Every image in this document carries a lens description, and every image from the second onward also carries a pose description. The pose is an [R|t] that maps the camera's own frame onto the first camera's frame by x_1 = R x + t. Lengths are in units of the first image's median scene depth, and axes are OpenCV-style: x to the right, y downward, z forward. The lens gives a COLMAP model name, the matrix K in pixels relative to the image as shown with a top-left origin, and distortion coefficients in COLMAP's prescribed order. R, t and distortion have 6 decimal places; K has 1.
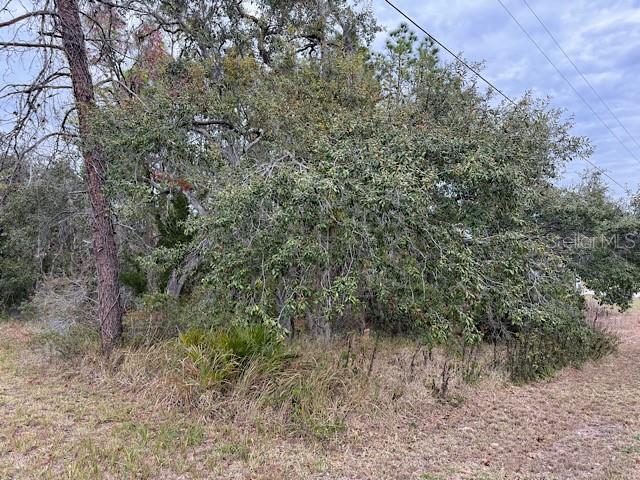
lens RADIAL K [[453.9, 0, 331.4], [0, 453.9, 238.5], [0, 0, 1]] dist [-0.003710, -0.000208]
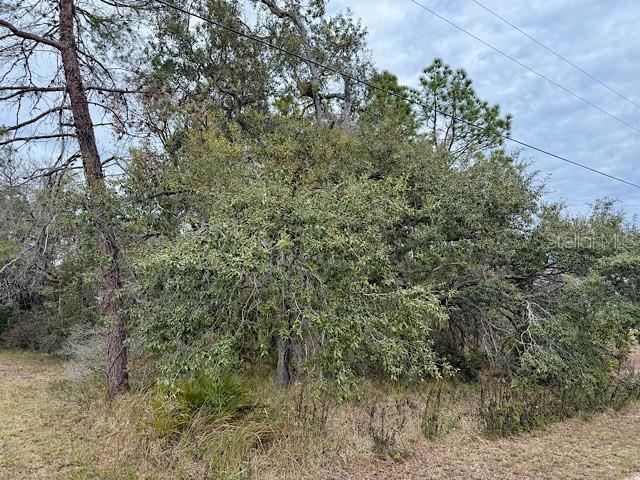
lens RADIAL K [[453.9, 0, 331.4], [0, 453.9, 238.5], [0, 0, 1]] dist [-0.003710, -0.000208]
pose [[0.981049, -0.052585, -0.186490, 0.242418], [0.039788, 0.996632, -0.071711, -0.035075], [0.189633, 0.062931, 0.979836, -0.017622]]
